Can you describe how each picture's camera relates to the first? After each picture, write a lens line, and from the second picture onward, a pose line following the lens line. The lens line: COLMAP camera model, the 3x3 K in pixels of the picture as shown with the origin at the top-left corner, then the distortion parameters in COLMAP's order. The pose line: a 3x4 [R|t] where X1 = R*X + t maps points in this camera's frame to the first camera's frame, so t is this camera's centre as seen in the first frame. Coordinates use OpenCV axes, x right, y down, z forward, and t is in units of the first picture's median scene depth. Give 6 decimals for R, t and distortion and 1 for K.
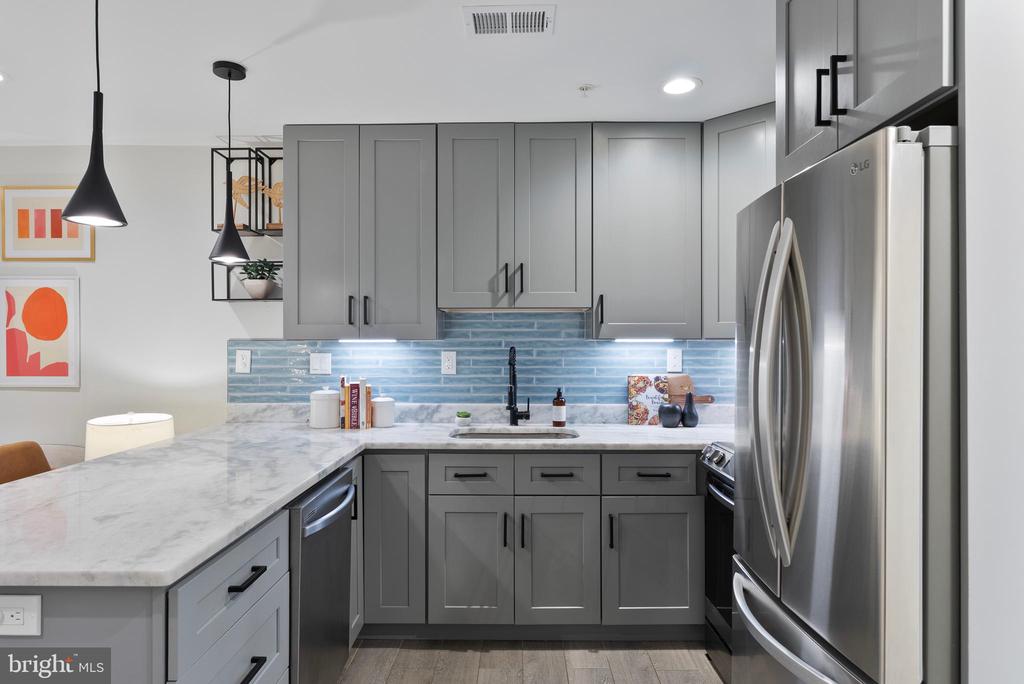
lens RADIAL K [[601.2, 0, 518.1], [0, 601.2, 344.0], [0, 0, 1]] dist [0.005741, -0.001192]
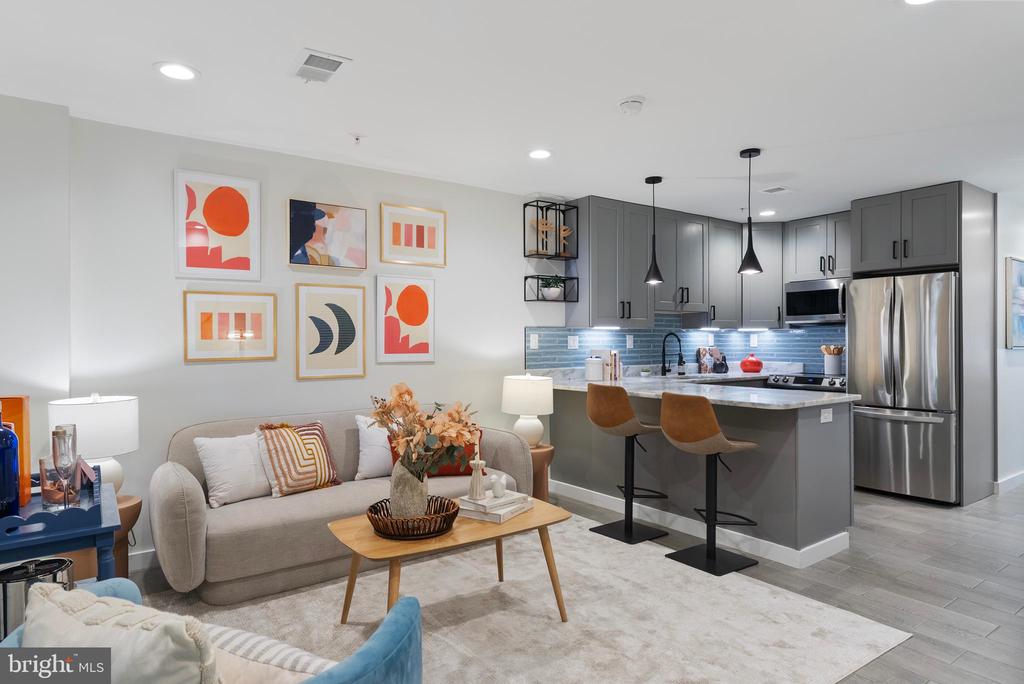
lens RADIAL K [[601.2, 0, 503.5], [0, 601.2, 341.7], [0, 0, 1]] dist [0.005741, -0.001192]
pose [[0.803566, -0.003359, 0.595206, -1.418347], [0.006148, 0.999978, -0.002657, 0.033640], [-0.595184, 0.005794, 0.803568, -0.155648]]
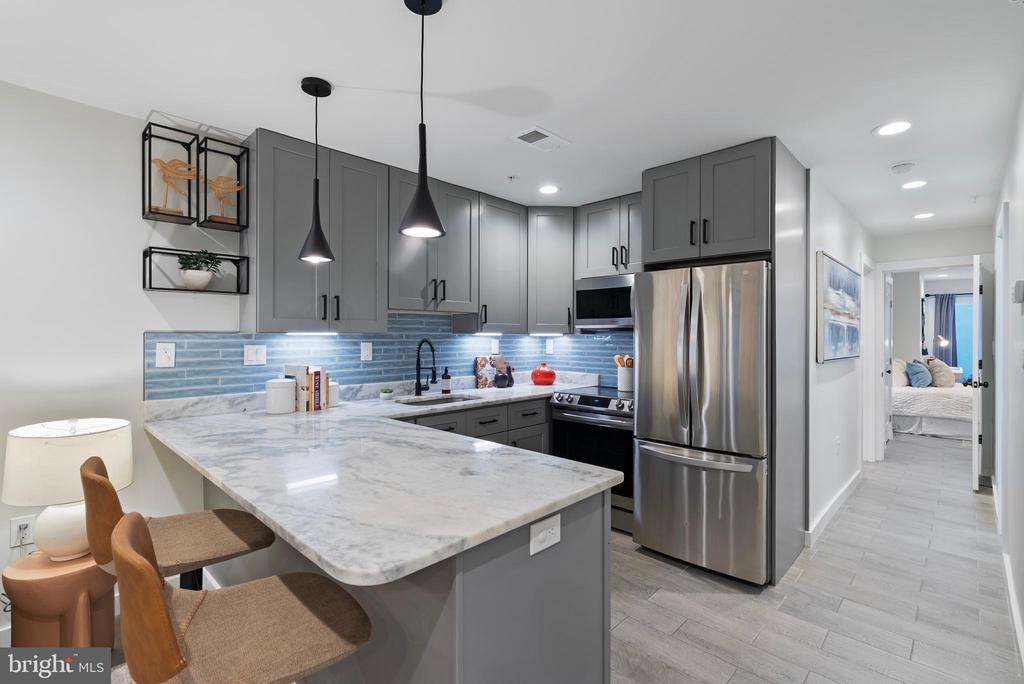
lens RADIAL K [[459.8, 0, 502.5], [0, 459.8, 334.5], [0, 0, 1]] dist [-0.008300, -0.000420]
pose [[0.697922, 0.003505, 0.716165, -0.606908], [-0.000165, 0.999989, -0.004733, 0.000331], [-0.716173, 0.003185, 0.697915, 0.124161]]
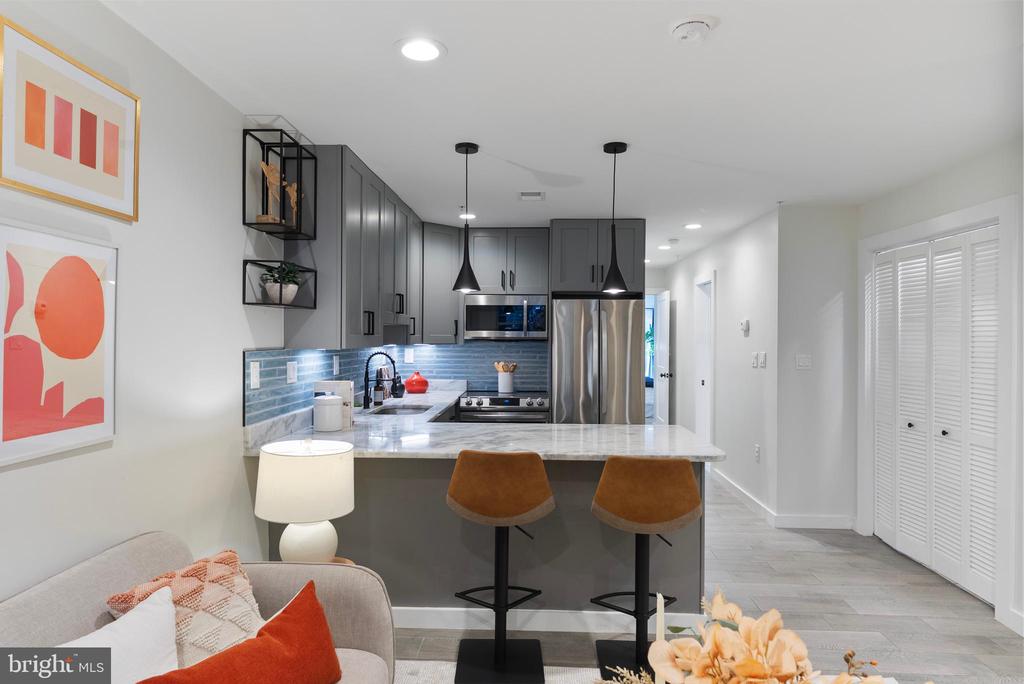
lens RADIAL K [[601.2, 0, 495.7], [0, 601.2, 337.0], [0, 0, 1]] dist [0.005741, -0.001192]
pose [[0.050151, 0.000860, 0.998741, -1.299894], [-0.000347, 1.000000, -0.000843, -0.024627], [-0.998742, -0.000304, 0.050151, 0.622463]]
